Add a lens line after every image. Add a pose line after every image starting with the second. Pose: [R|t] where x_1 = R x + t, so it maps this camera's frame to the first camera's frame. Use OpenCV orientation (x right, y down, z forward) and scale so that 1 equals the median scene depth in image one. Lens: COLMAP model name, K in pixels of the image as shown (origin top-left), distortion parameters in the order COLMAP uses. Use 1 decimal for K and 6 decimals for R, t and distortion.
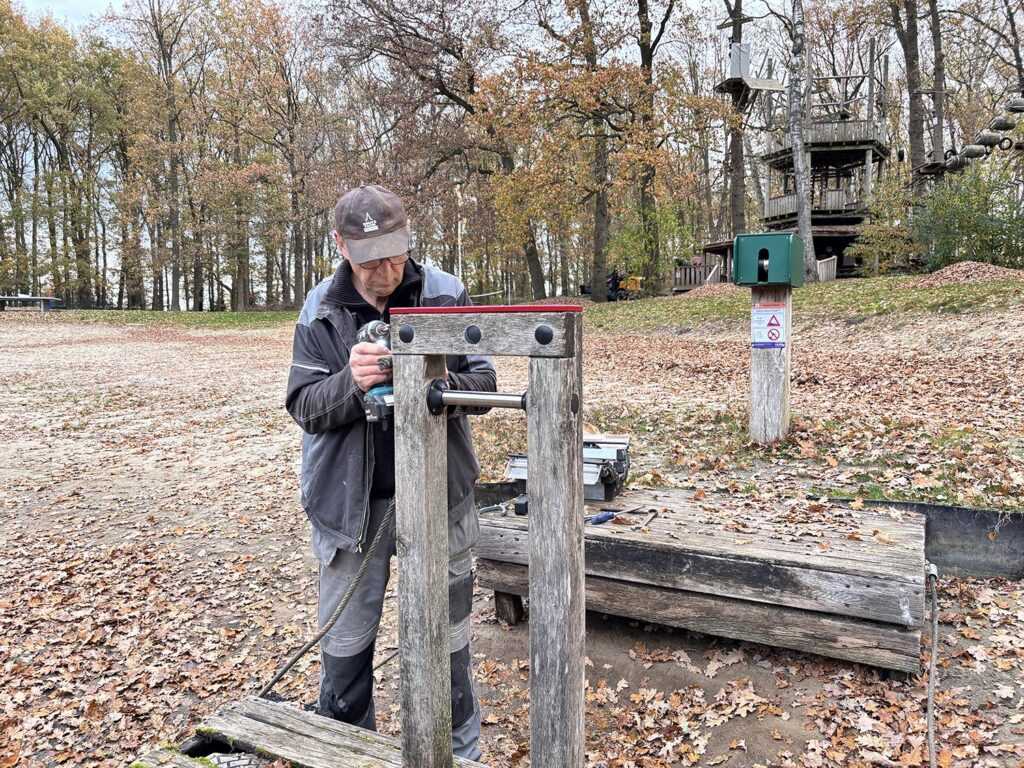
lens RADIAL K [[786.0, 0, 519.0], [0, 786.0, 382.0], [0, 0, 1]] dist [0.015621, 0.003873]
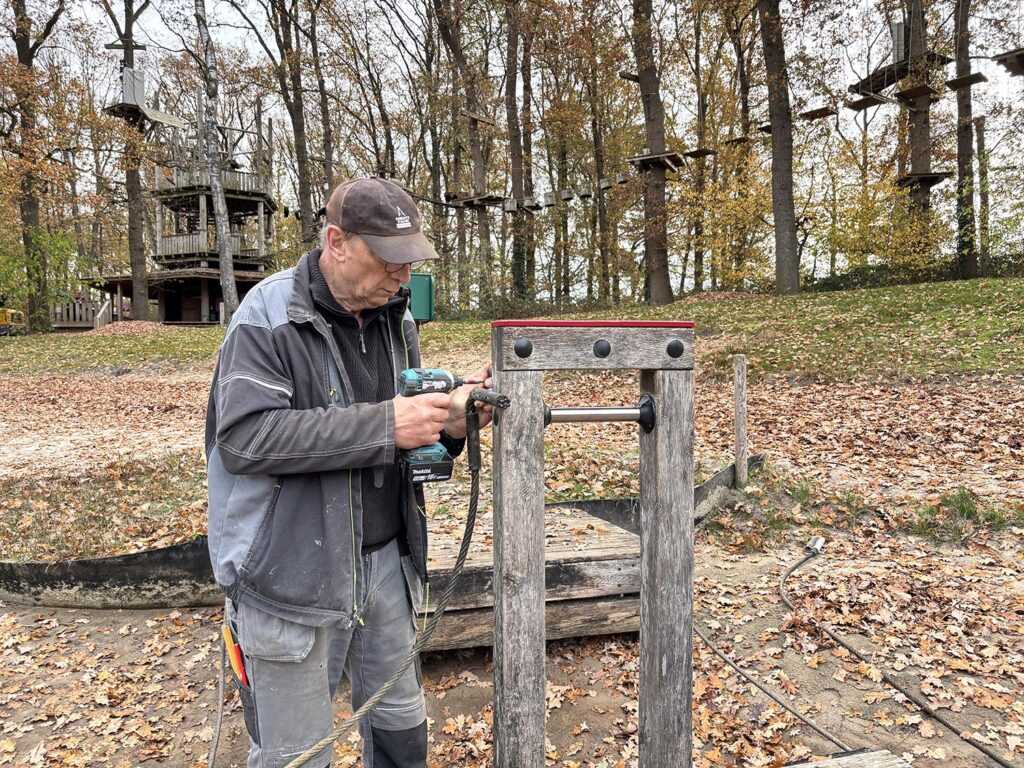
lens RADIAL K [[786.0, 0, 519.0], [0, 786.0, 382.0], [0, 0, 1]] dist [0.015621, 0.003873]
pose [[0.707994, -0.011816, 0.706119, -0.515682], [0.051622, 0.998051, -0.035058, 0.006907], [-0.704329, 0.061272, 0.707224, 0.230158]]
